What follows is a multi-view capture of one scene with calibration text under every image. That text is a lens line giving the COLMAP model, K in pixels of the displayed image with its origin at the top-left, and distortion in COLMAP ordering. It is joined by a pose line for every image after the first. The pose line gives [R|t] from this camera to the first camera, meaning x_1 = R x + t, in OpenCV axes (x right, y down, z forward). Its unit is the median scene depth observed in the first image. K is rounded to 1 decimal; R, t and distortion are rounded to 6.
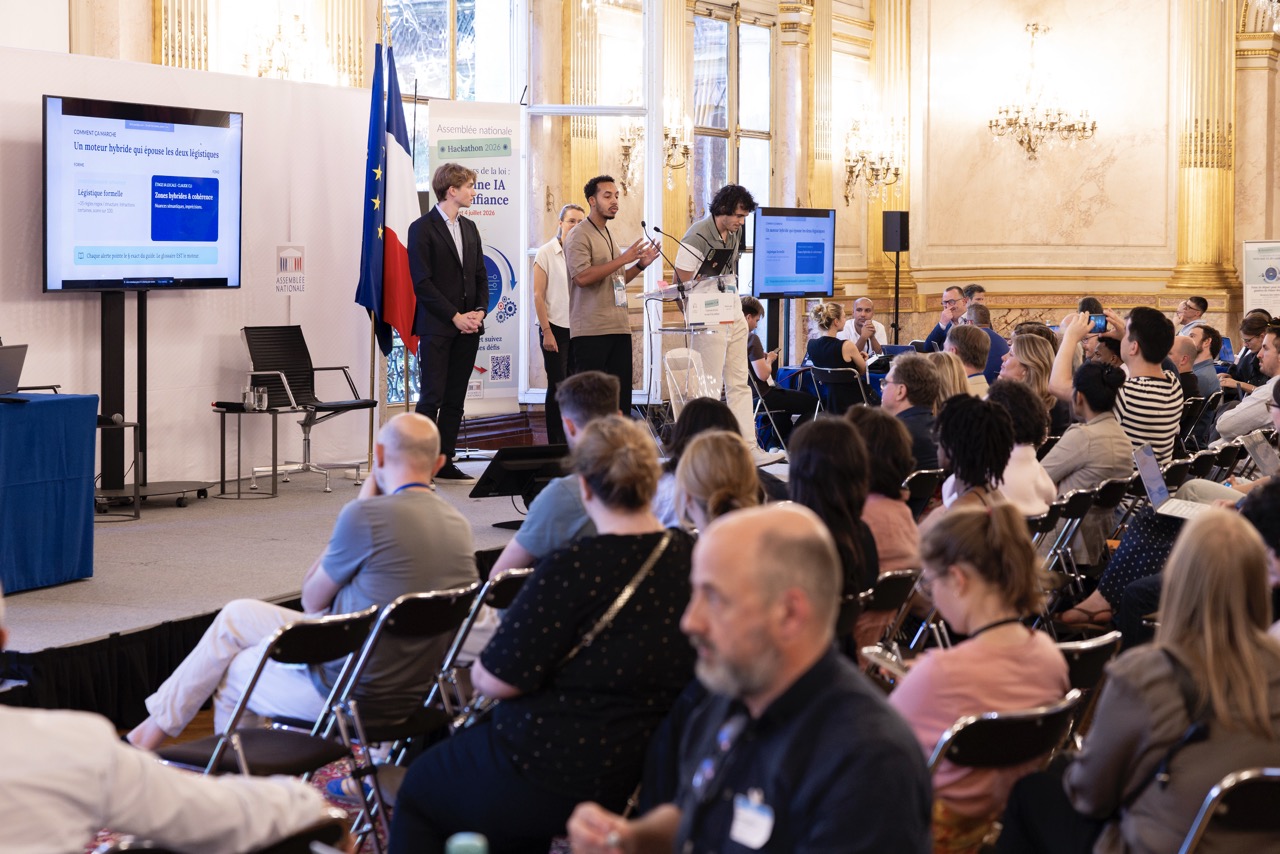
lens RADIAL K [[2525.3, 0, 645.9], [0, 2525.3, 394.2], [0, 0, 1]] dist [0.012288, 0.000000]
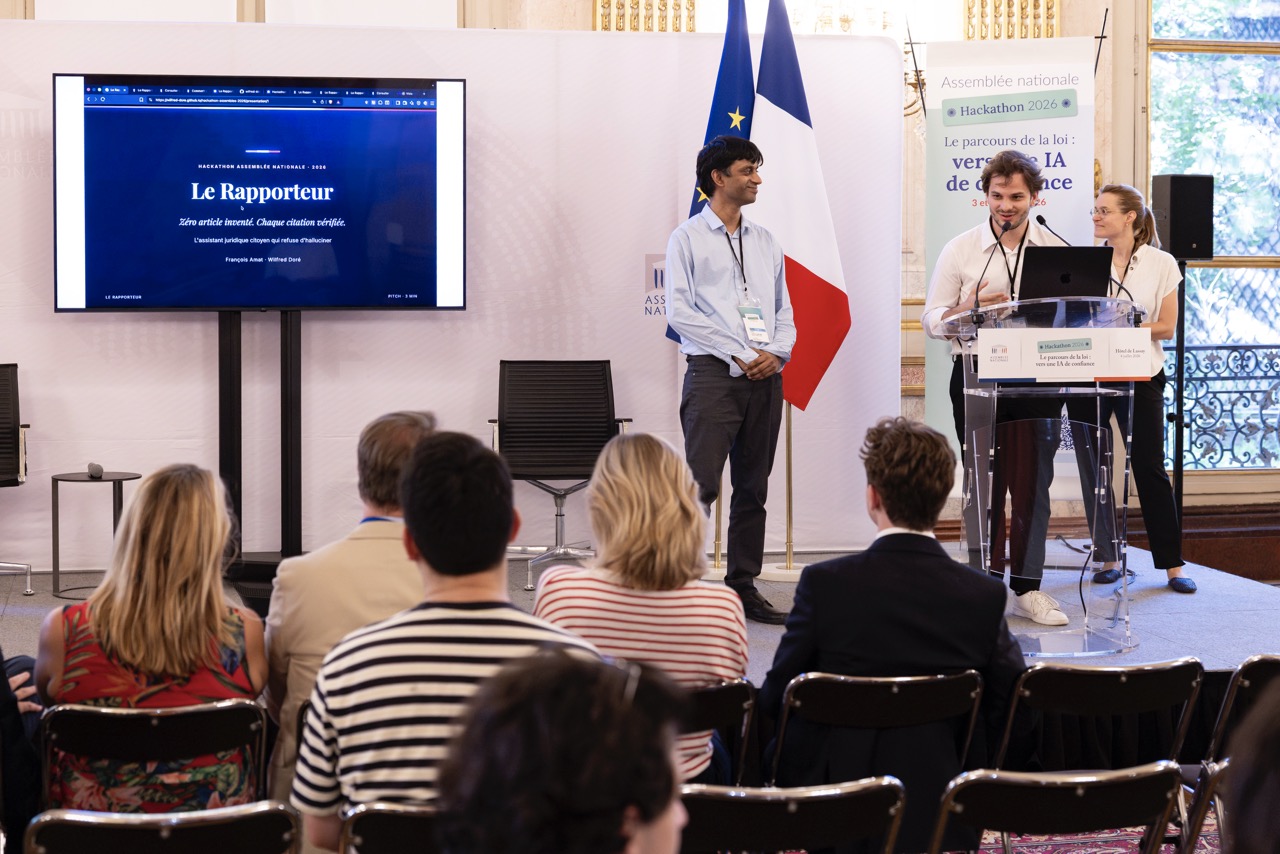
lens RADIAL K [[2128.0, 0, 627.7], [0, 2128.0, 356.6], [0, 0, 1]] dist [0.005136, 0.000000]
pose [[0.581444, 0.032651, -0.812931, 0.338019], [-0.042044, 0.999065, 0.010055, -0.031393], [0.812499, 0.028333, 0.582273, 0.576867]]
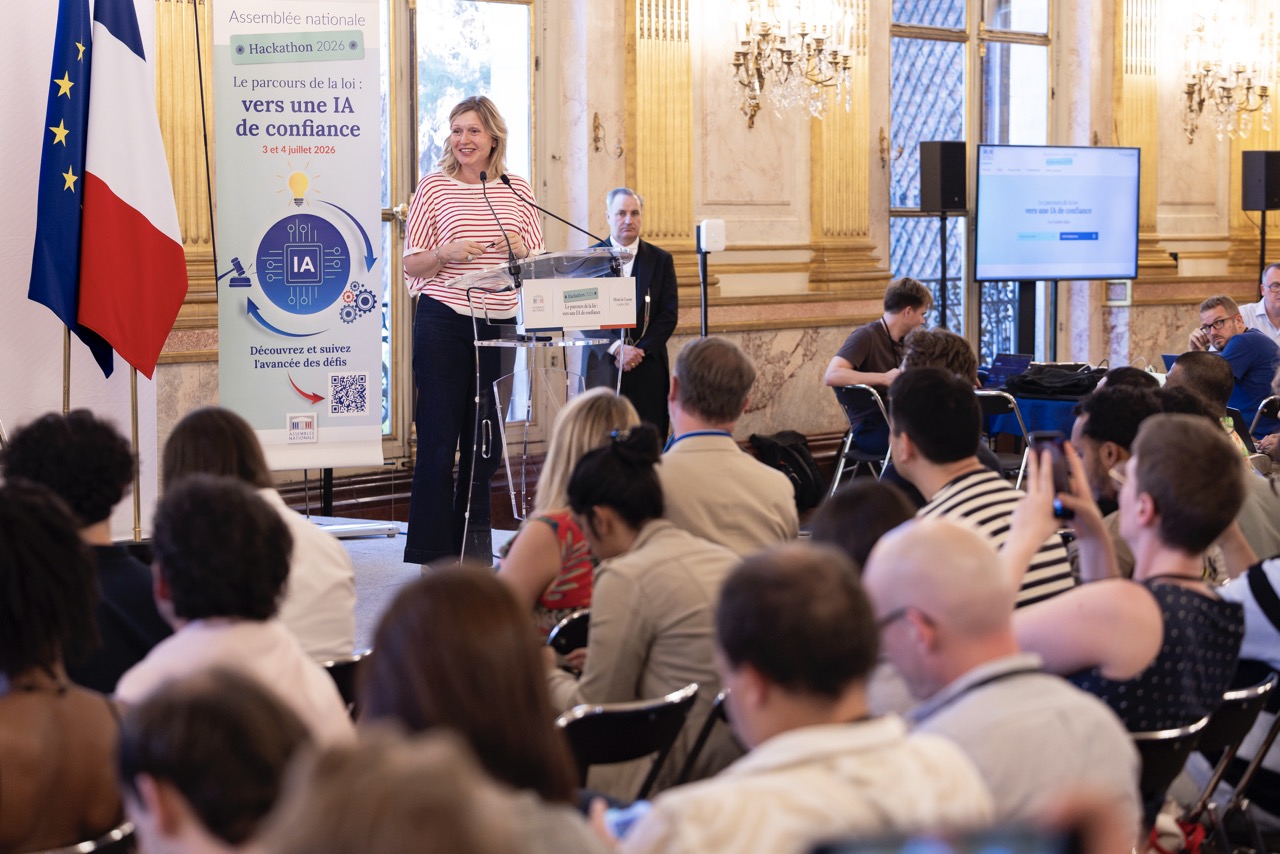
lens RADIAL K [[3096.8, 0, 636.1], [0, 3096.8, 439.9], [0, 0, 1]] dist [0.008242, 0.000000]
pose [[0.978600, 0.009892, -0.205536, 0.173823], [-0.006768, 0.999851, 0.015898, -0.011831], [0.205662, -0.014166, 0.978520, 0.253190]]
